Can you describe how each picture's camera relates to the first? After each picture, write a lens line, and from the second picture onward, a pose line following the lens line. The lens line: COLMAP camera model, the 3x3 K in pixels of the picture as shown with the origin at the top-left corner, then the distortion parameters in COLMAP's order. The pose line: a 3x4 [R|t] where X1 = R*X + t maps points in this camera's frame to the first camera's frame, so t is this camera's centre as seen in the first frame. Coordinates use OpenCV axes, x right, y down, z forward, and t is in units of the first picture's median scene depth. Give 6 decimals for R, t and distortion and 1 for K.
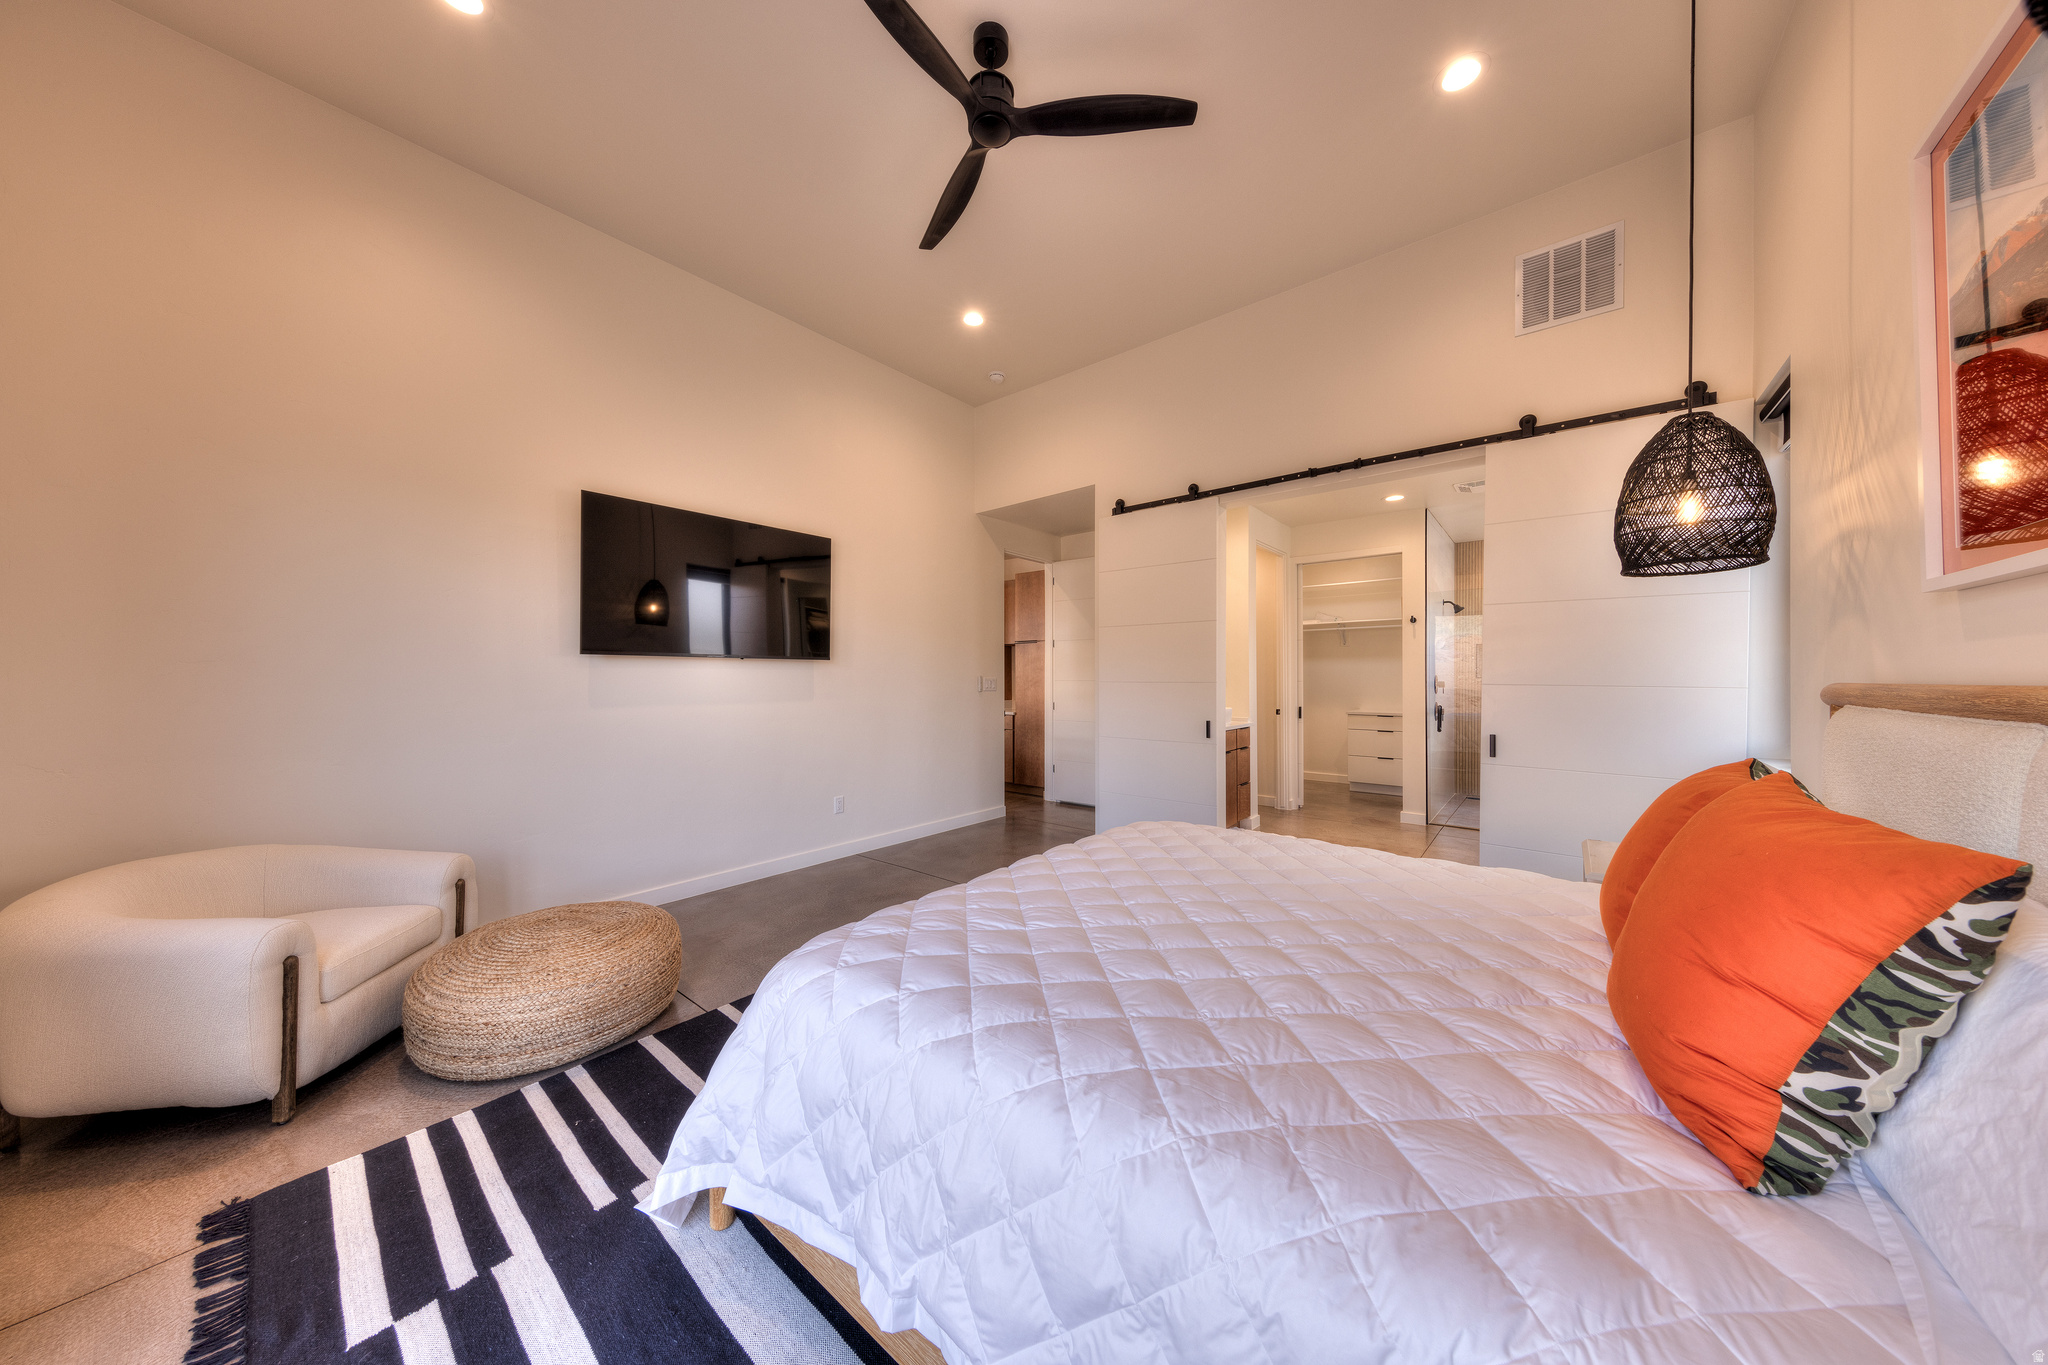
lens RADIAL K [[643.8, 0, 1036.4], [0, 643.8, 678.9], [0, 0, 1]] dist [0.012232, -0.002108]
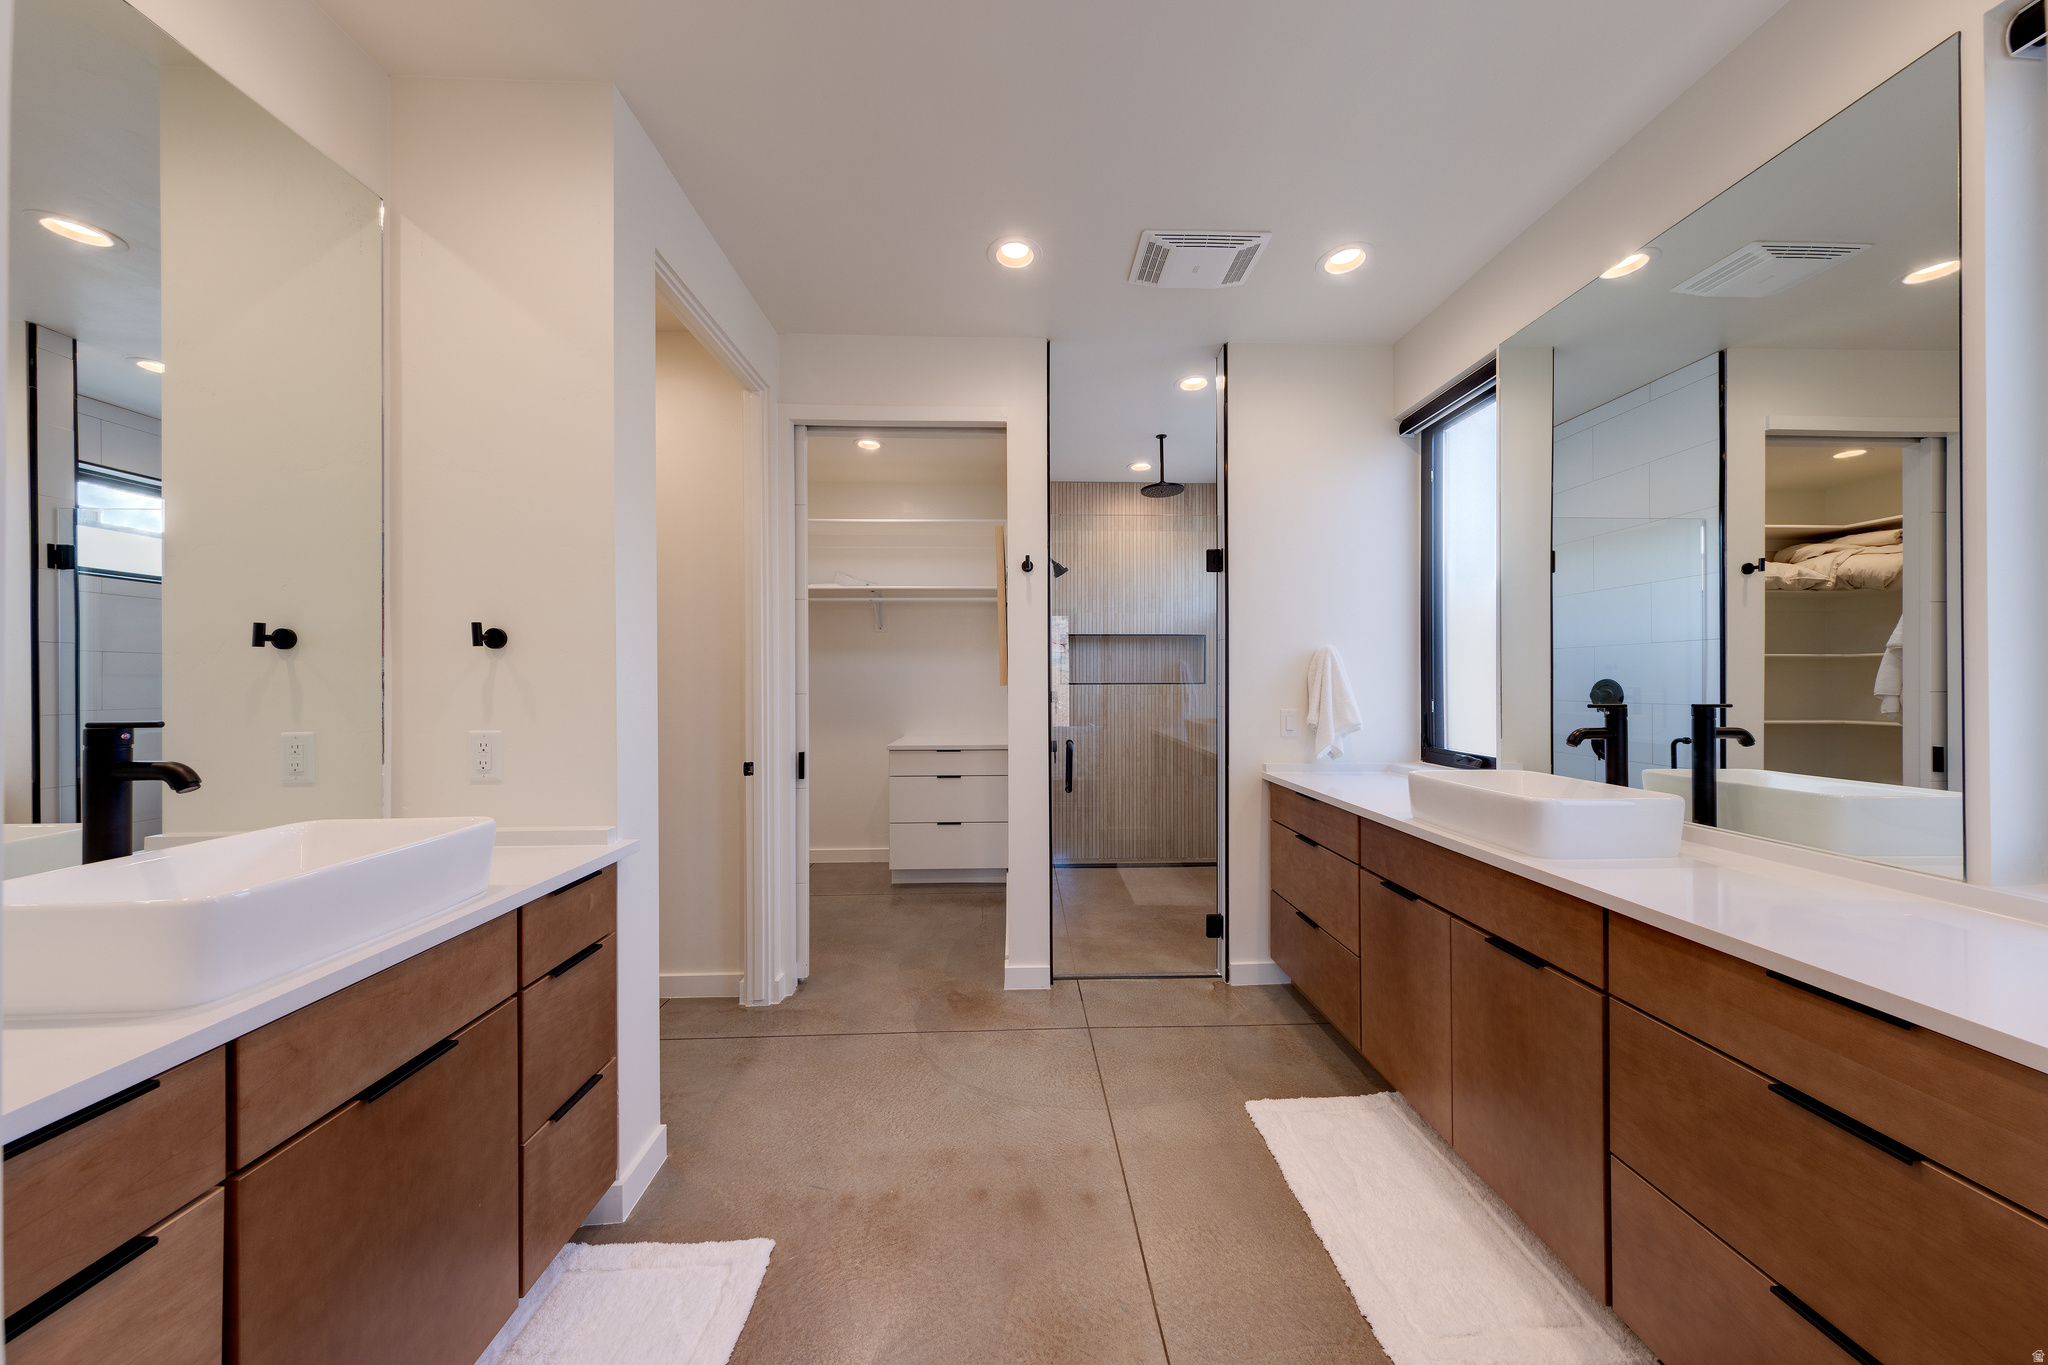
lens RADIAL K [[643.8, 0, 1036.4], [0, 643.8, 678.9], [0, 0, 1]] dist [0.012232, -0.002108]
pose [[0.745606, -0.003170, 0.666379, 0.235490], [0.007320, 0.999967, -0.003433, -0.003644], [-0.666346, 0.007438, 0.745605, 0.565028]]
